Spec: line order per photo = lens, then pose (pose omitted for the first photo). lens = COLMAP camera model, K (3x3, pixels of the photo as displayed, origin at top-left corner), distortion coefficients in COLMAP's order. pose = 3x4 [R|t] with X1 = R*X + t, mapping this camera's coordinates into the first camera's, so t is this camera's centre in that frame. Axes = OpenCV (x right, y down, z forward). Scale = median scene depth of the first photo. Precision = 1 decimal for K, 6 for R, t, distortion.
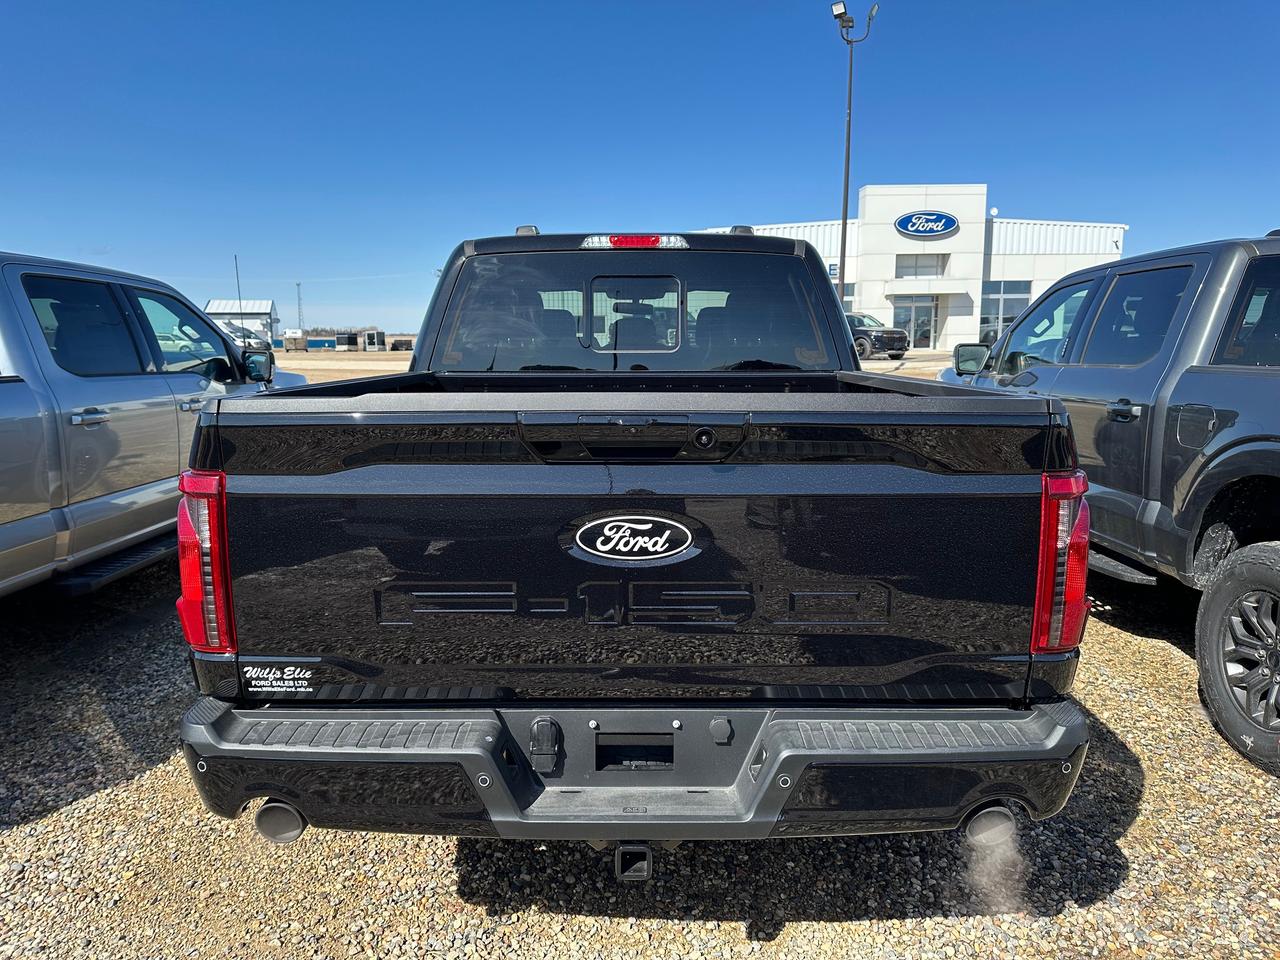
lens RADIAL K [[888.5, 0, 640.0], [0, 888.5, 480.0], [0, 0, 1]] dist [-0.036319, 0.002371]
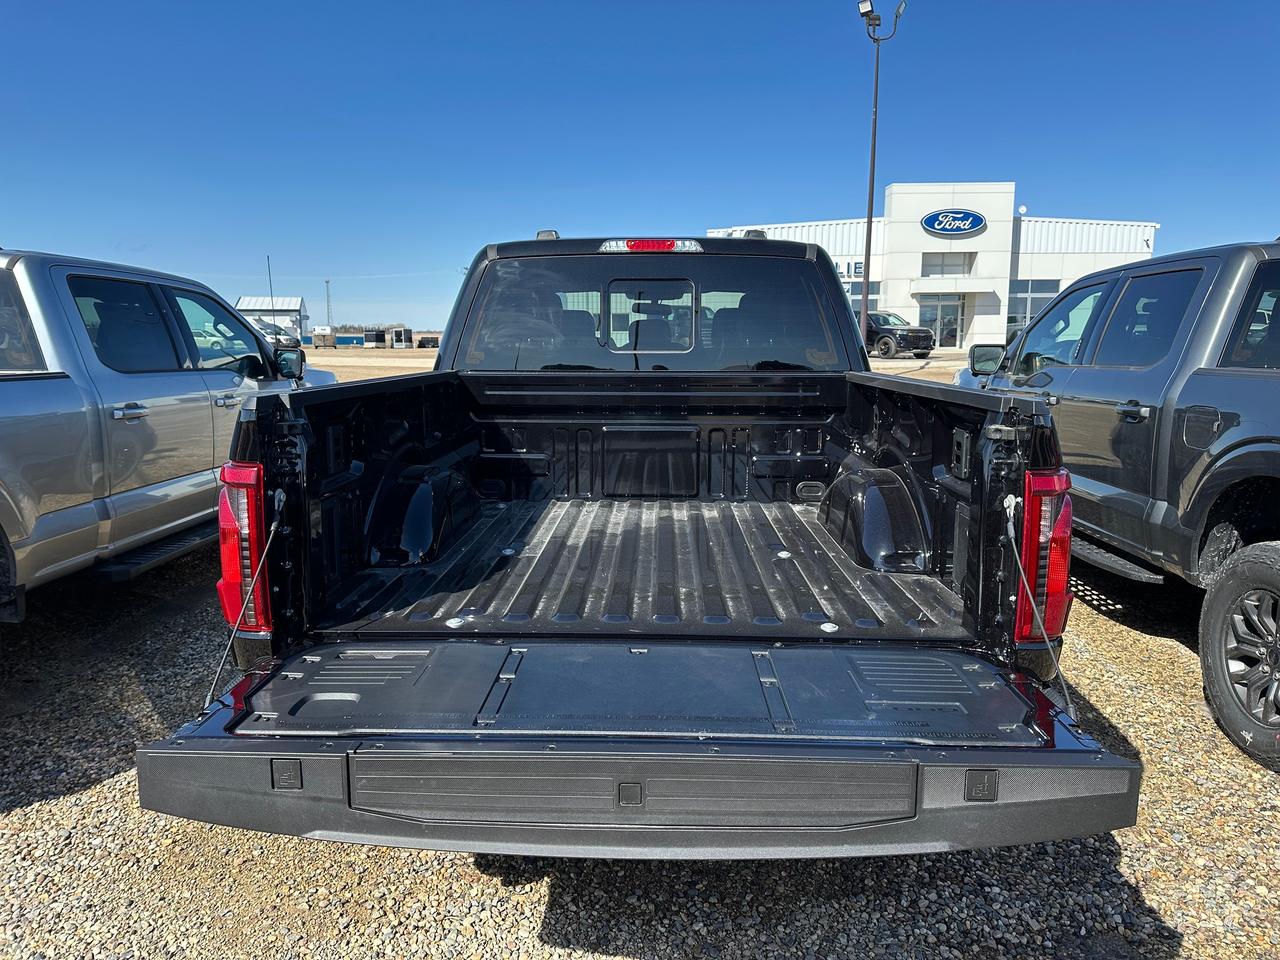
lens RADIAL K [[888.5, 0, 640.0], [0, 888.5, 480.0], [0, 0, 1]] dist [-0.036319, 0.002371]
pose [[0.999587, 0.008229, -0.027526, 0.011802], [-0.008149, 0.999962, 0.002997, 0.001867], [0.027549, -0.002772, 0.999617, -0.036687]]
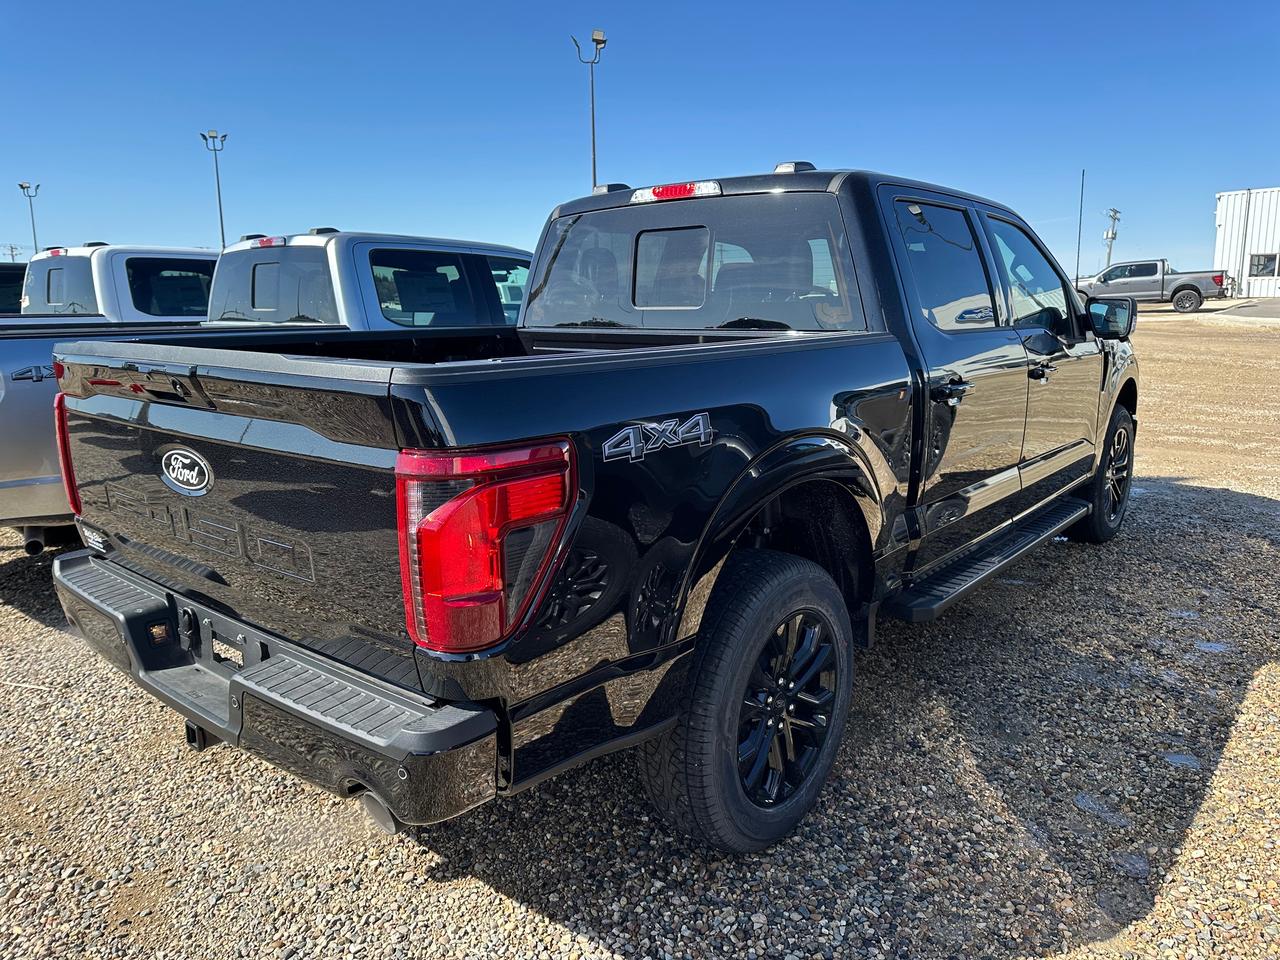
lens RADIAL K [[888.5, 0, 640.0], [0, 888.5, 480.0], [0, 0, 1]] dist [-0.036319, 0.002371]
pose [[0.770210, 0.115632, -0.627221, 0.578870], [-0.081369, 0.993207, 0.083185, -0.033826], [0.632579, -0.013034, 0.774386, 0.217340]]
